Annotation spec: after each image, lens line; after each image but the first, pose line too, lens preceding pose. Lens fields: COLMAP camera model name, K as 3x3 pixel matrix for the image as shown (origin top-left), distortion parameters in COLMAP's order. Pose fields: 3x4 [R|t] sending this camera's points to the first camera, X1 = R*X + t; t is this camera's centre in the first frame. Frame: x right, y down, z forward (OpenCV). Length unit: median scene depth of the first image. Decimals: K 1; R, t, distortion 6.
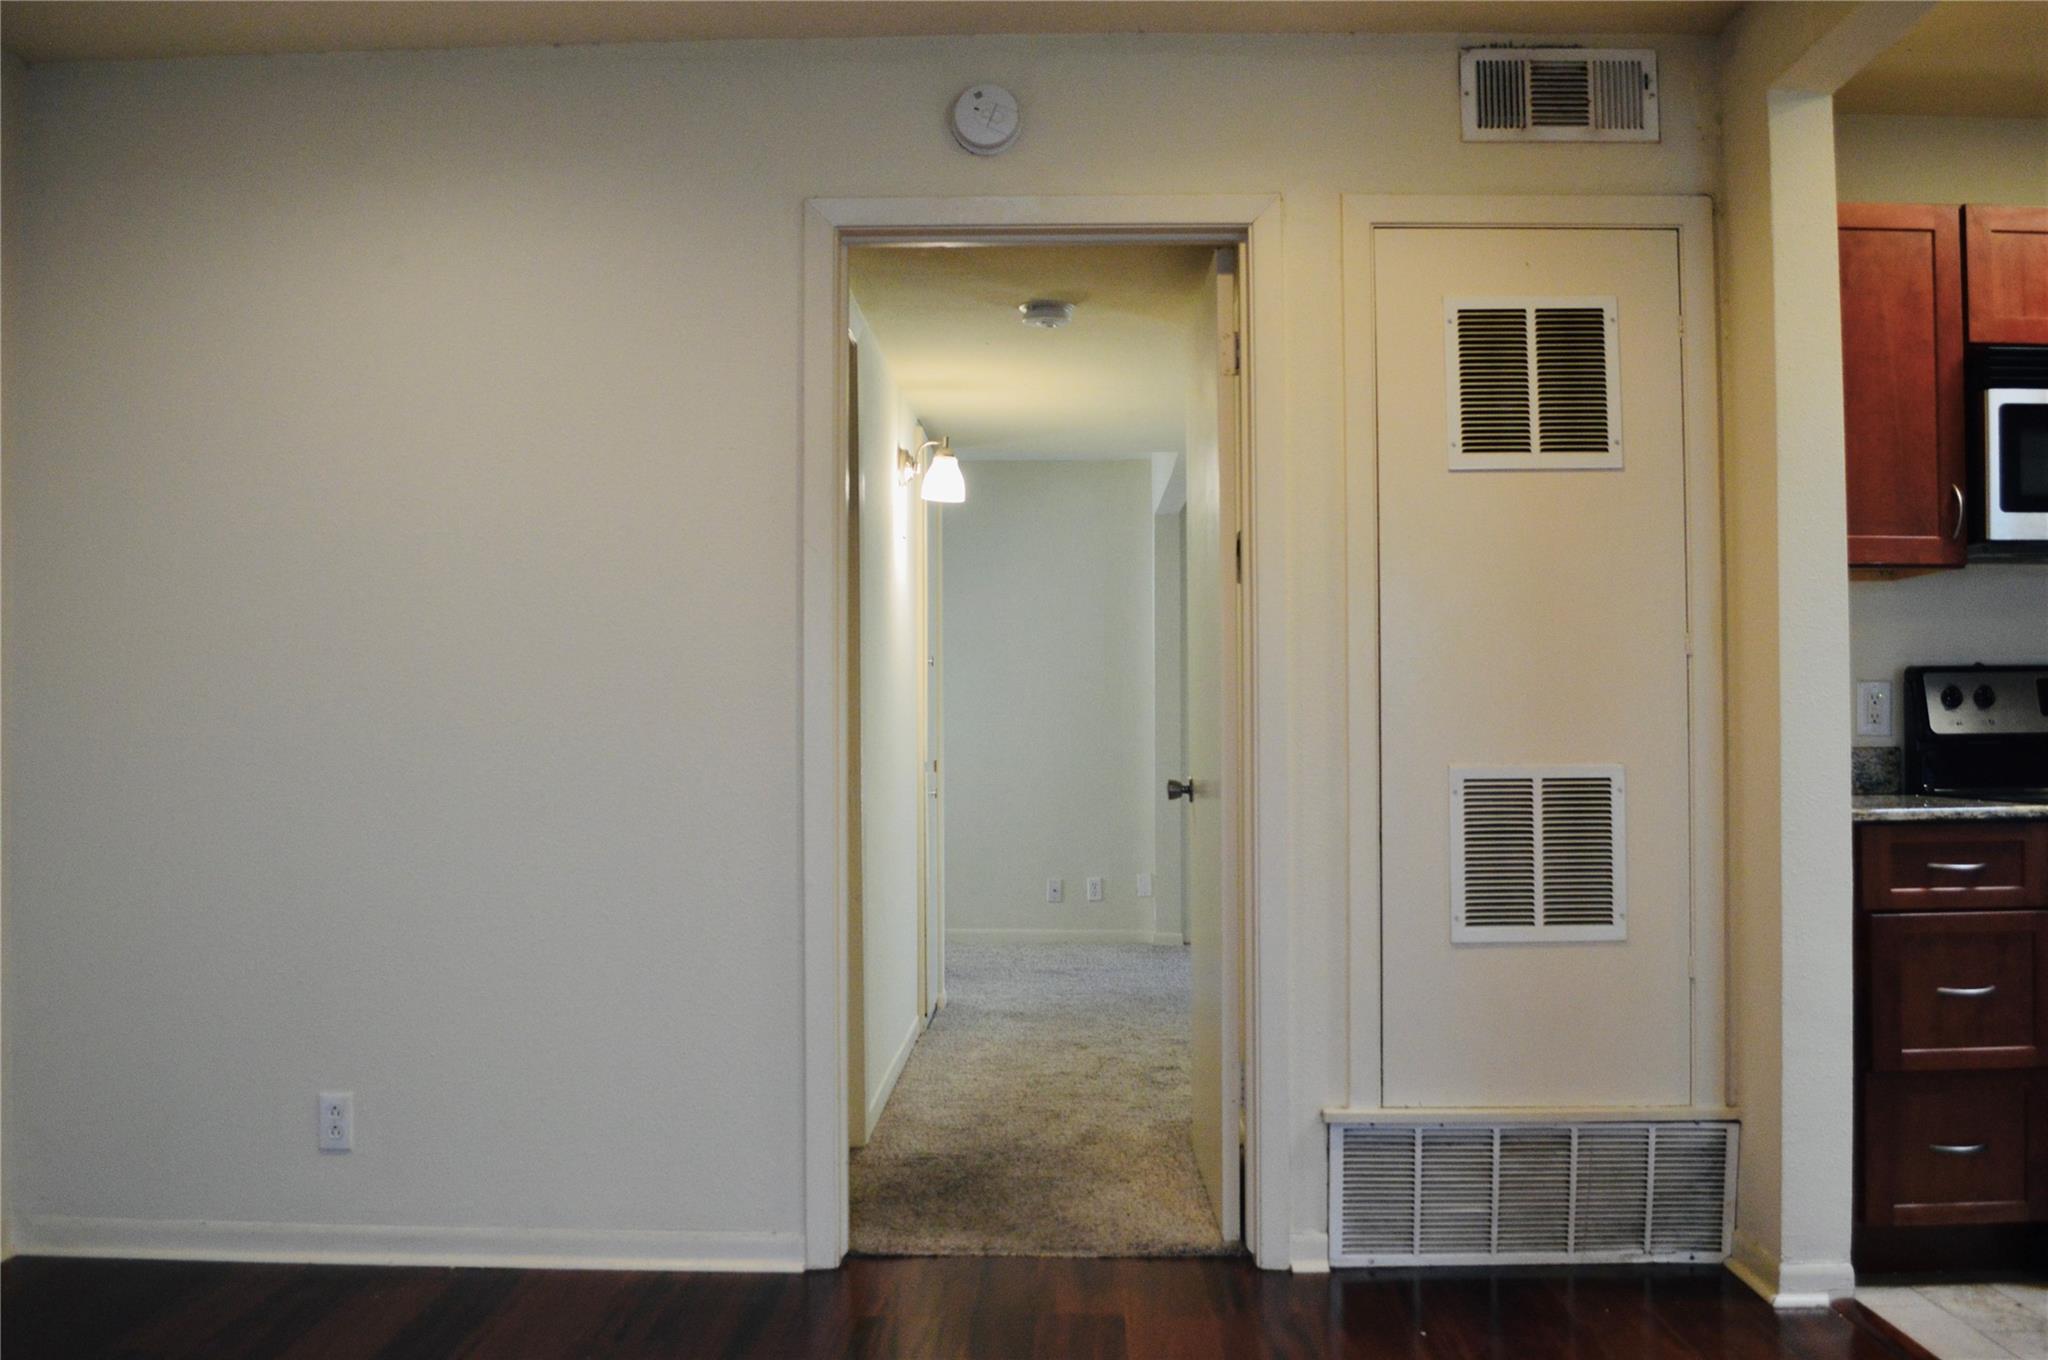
lens RADIAL K [[1736.4, 0, 1024.0], [0, 1736.4, 680.0], [0, 0, 1]] dist [-0.078268, 0.006678]
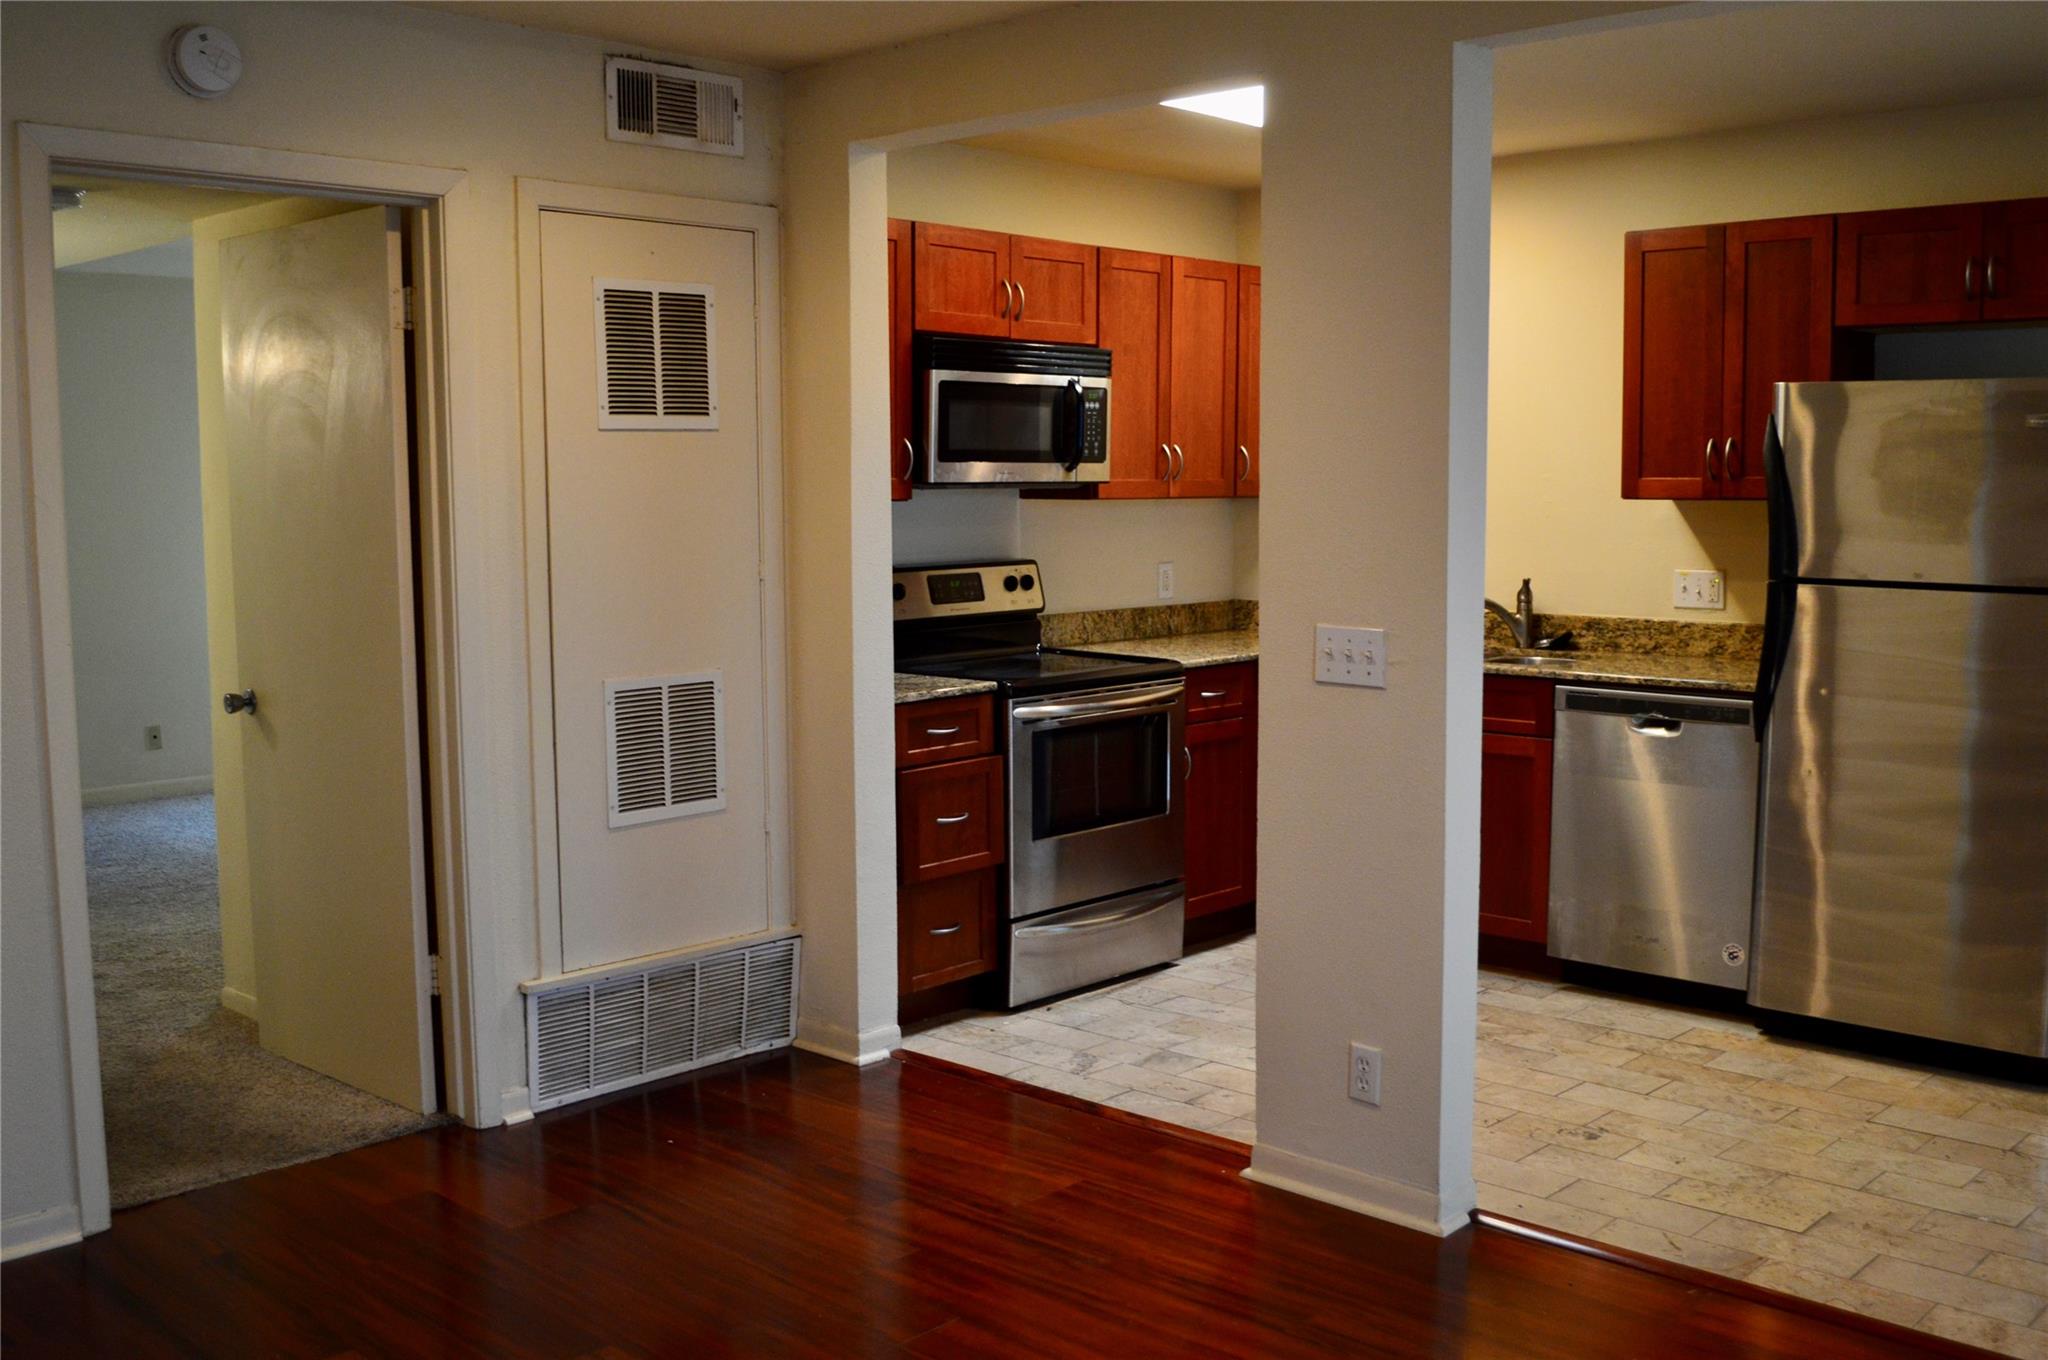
lens RADIAL K [[1896.2, 0, 1022.4], [0, 1896.2, 686.2], [0, 0, 1]] dist [-0.074556, 0.001690]
pose [[0.677174, -0.076864, 0.731798, -0.508821], [-0.014570, 0.992933, 0.117775, -0.103866], [-0.735679, -0.090416, 0.671269, -0.081933]]
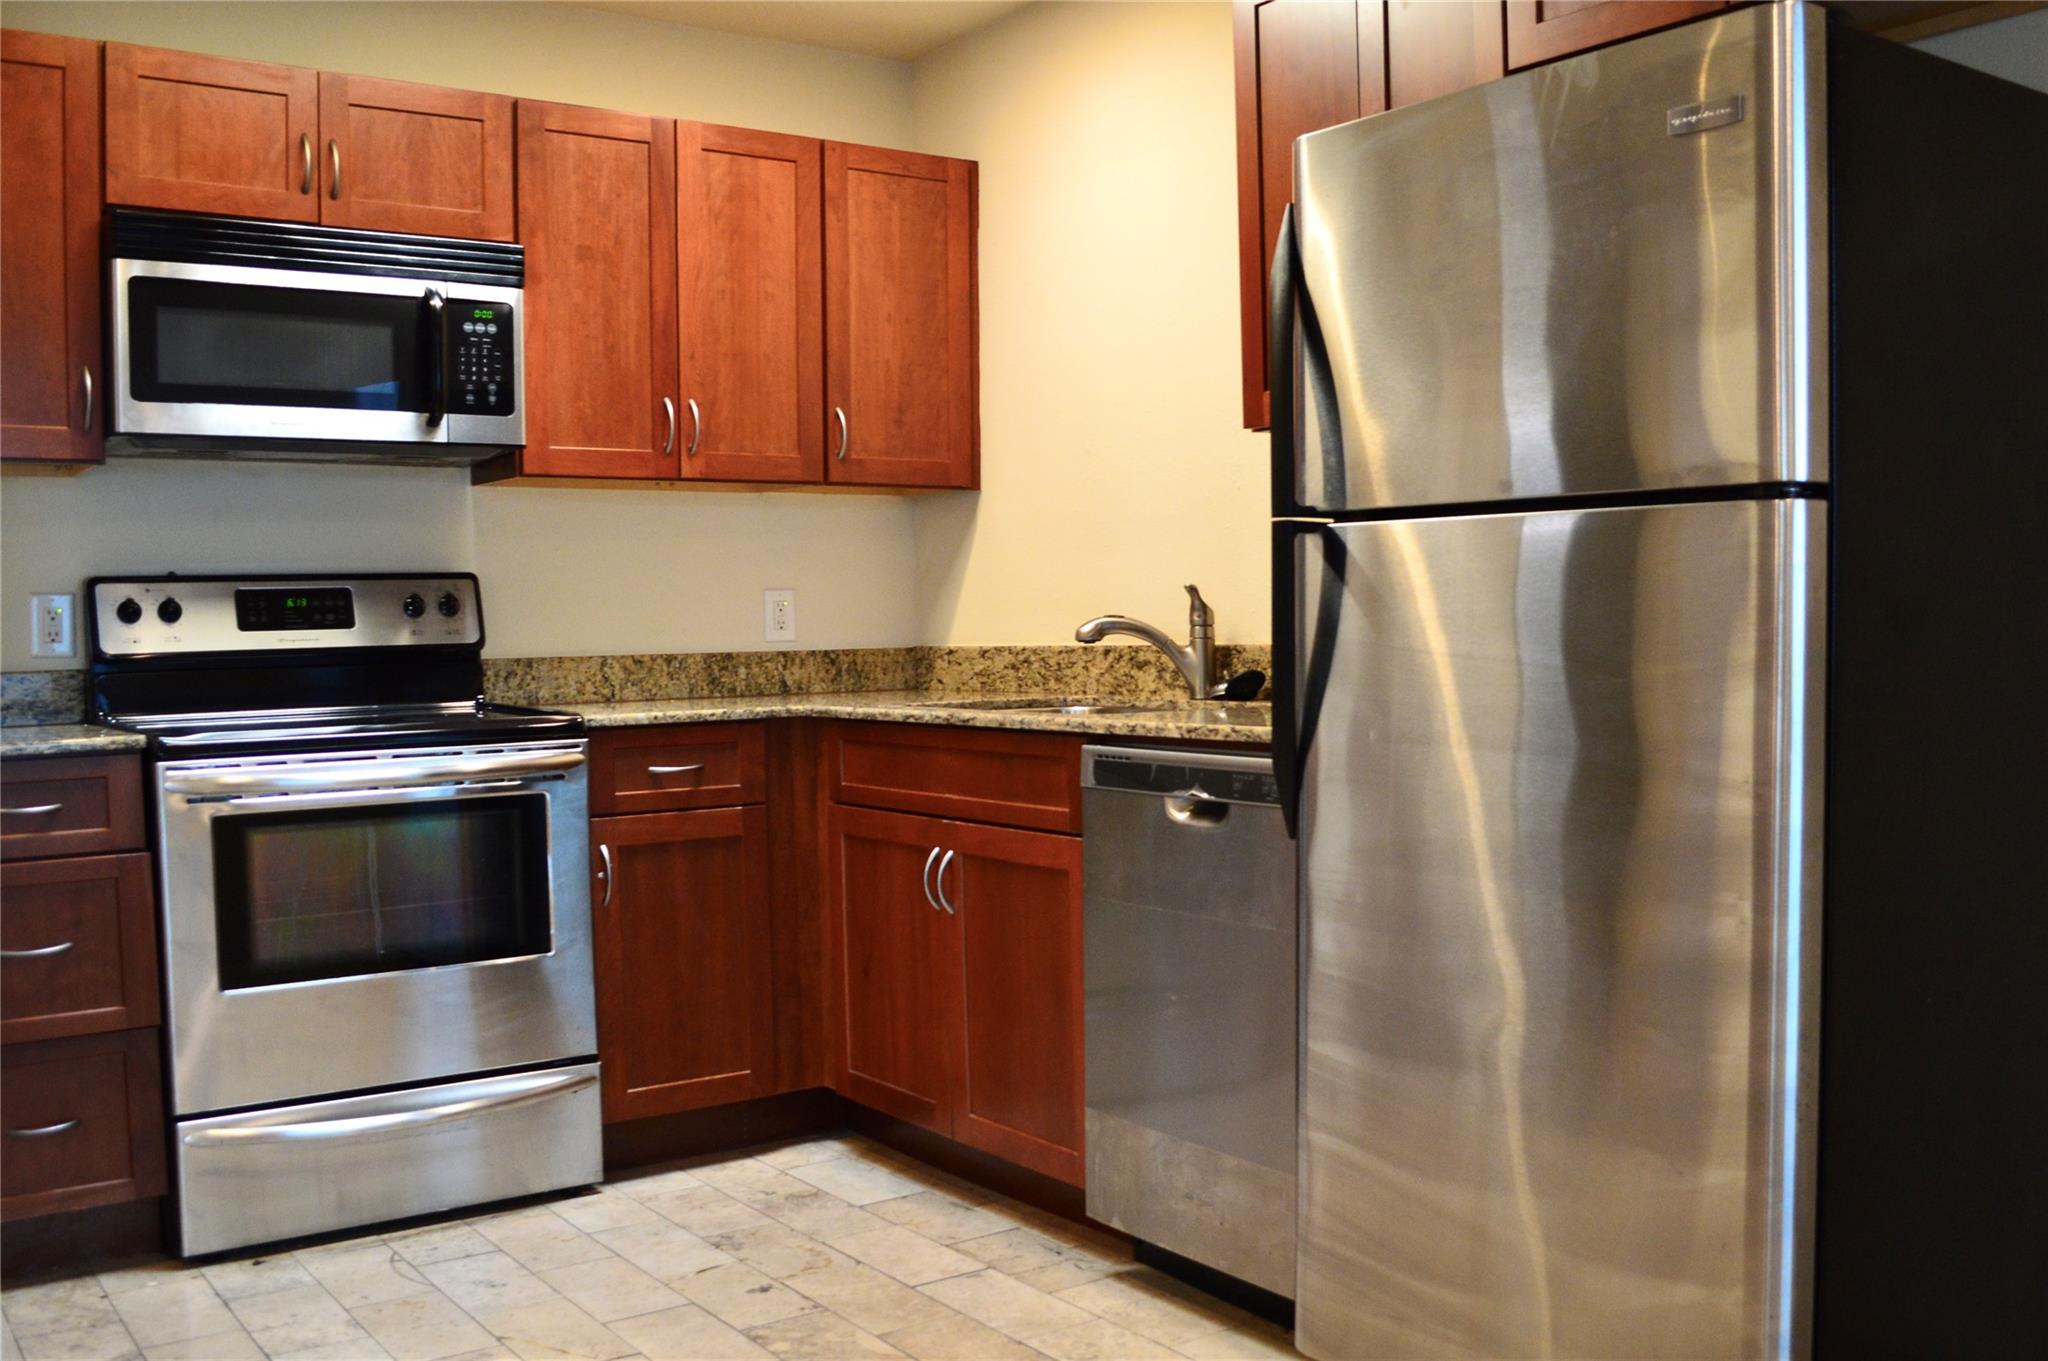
lens RADIAL K [[2006.9, 0, 1024.0], [0, 2006.9, 680.5], [0, 0, 1]] dist [-0.086941, 0.005520]
pose [[0.790993, -0.030322, 0.611074, 0.325533], [-0.000491, 0.998739, 0.050194, -0.005985], [-0.611826, -0.040003, 0.789981, -0.098944]]
